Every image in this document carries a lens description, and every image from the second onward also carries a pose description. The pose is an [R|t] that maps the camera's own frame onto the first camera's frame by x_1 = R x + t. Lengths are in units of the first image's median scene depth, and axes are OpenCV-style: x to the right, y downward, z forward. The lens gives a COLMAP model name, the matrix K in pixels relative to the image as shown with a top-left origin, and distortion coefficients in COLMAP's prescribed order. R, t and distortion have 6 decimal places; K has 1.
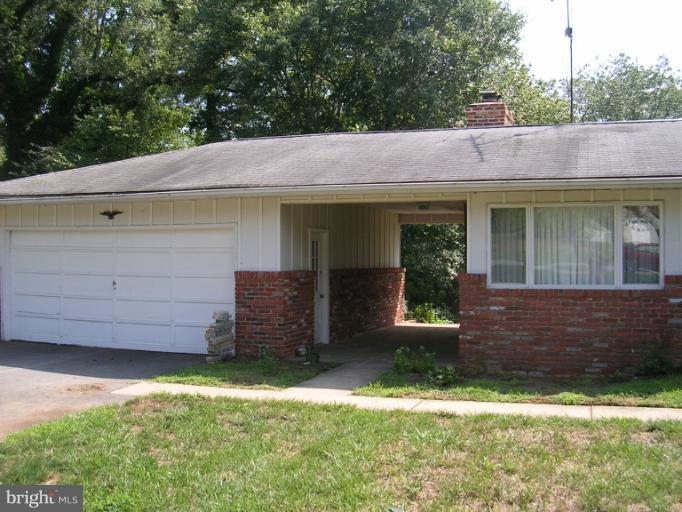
lens RADIAL K [[770.6, 0, 341.0], [0, 770.6, 256.0], [0, 0, 1]] dist [-0.171771, 0.020739]
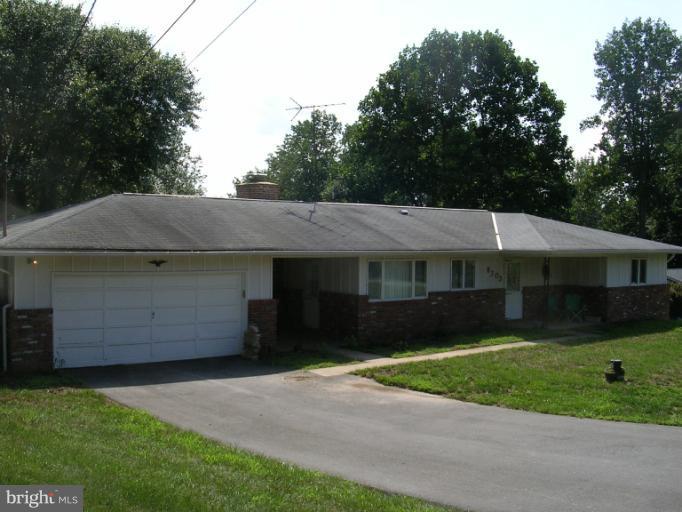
lens RADIAL K [[770.6, 0, 341.0], [0, 770.6, 256.0], [0, 0, 1]] dist [-0.171771, 0.020739]
pose [[0.524193, -0.008304, 0.851559, -1.388344], [-0.003049, 0.999928, 0.011628, -0.090712], [-0.851594, -0.008692, 0.524129, 0.010474]]
